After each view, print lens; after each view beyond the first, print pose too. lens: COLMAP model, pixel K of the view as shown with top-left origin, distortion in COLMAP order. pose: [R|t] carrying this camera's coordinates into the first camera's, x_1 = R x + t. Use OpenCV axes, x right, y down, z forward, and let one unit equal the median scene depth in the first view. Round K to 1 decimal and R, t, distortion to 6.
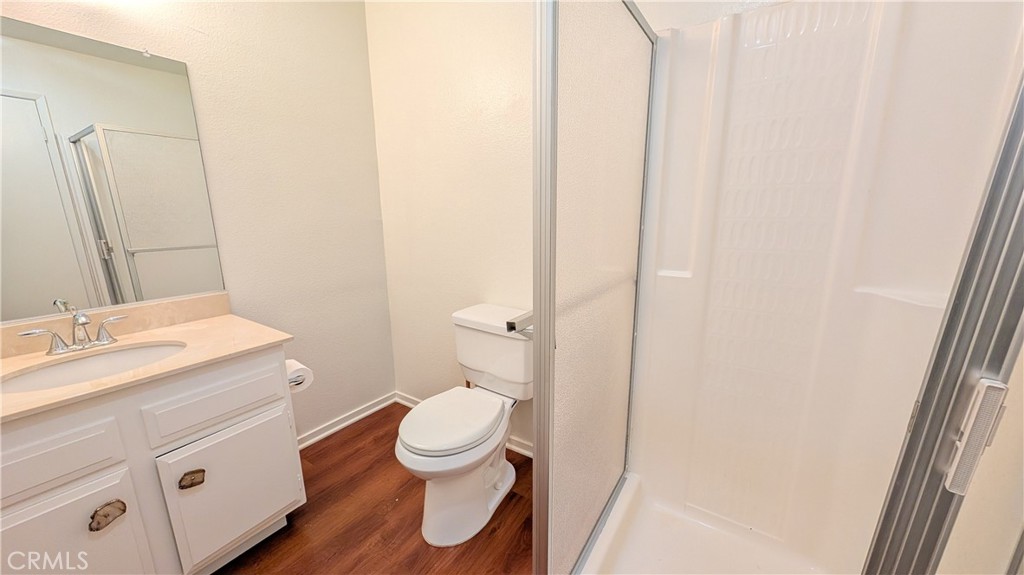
lens RADIAL K [[372.2, 0, 511.7], [0, 372.2, 290.7], [0, 0, 1]] dist [-0.000643, -0.000061]
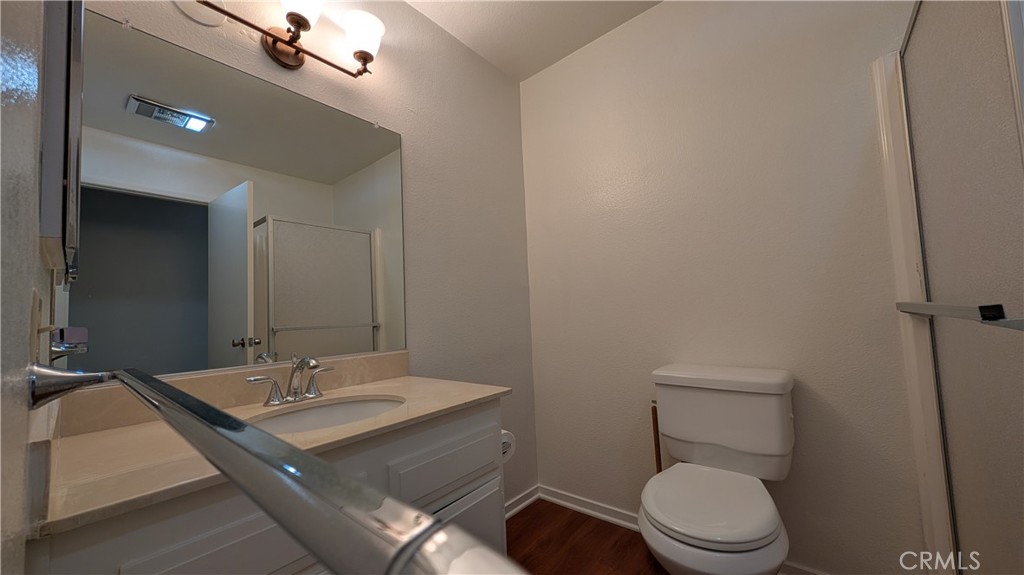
lens RADIAL K [[372.2, 0, 511.2], [0, 372.2, 288.1], [0, 0, 1]] dist [-0.000643, -0.000061]
pose [[0.993945, -0.044901, -0.100289, -0.477975], [0.015414, 0.960650, -0.277334, 0.134021], [0.108796, 0.274109, 0.955525, 0.116154]]
